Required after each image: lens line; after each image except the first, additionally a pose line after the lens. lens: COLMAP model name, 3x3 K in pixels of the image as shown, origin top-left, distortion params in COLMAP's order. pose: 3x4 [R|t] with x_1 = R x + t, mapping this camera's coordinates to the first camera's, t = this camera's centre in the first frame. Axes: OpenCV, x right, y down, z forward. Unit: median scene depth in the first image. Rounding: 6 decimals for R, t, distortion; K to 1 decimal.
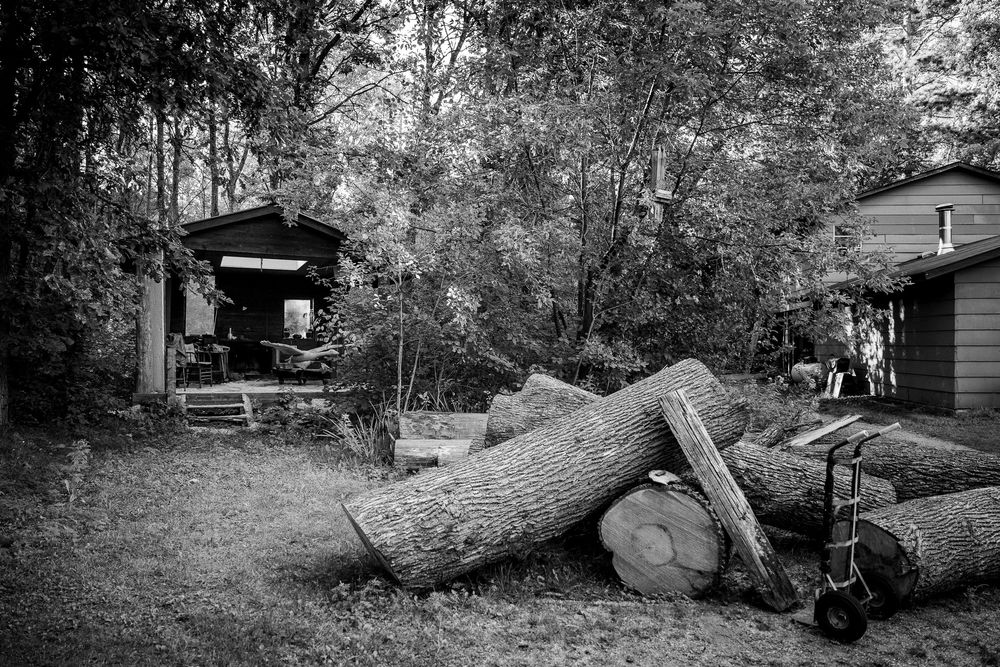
lens RADIAL K [[749.1, 0, 501.4], [0, 749.1, 333.6], [0, 0, 1]] dist [-0.003600, 0.000203]
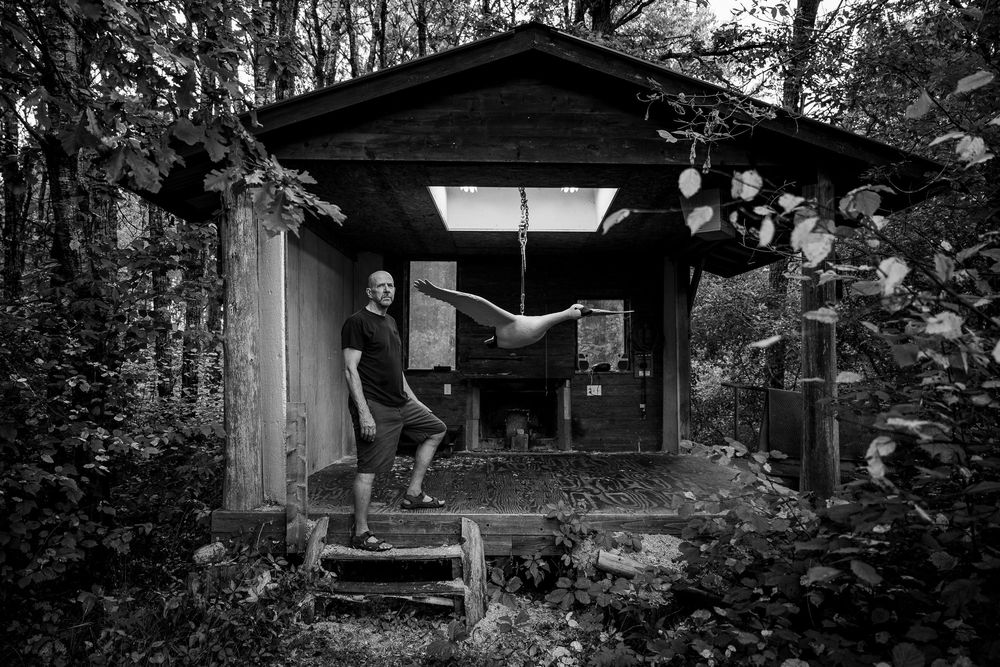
lens RADIAL K [[795.0, 0, 494.3], [0, 795.0, 332.2], [0, 0, 1]] dist [0.008835, -0.007047]
pose [[0.916876, -0.029819, -0.398056, -0.163268], [0.014337, 0.999023, -0.041815, 0.001198], [0.398914, 0.032632, 0.916408, 0.626013]]
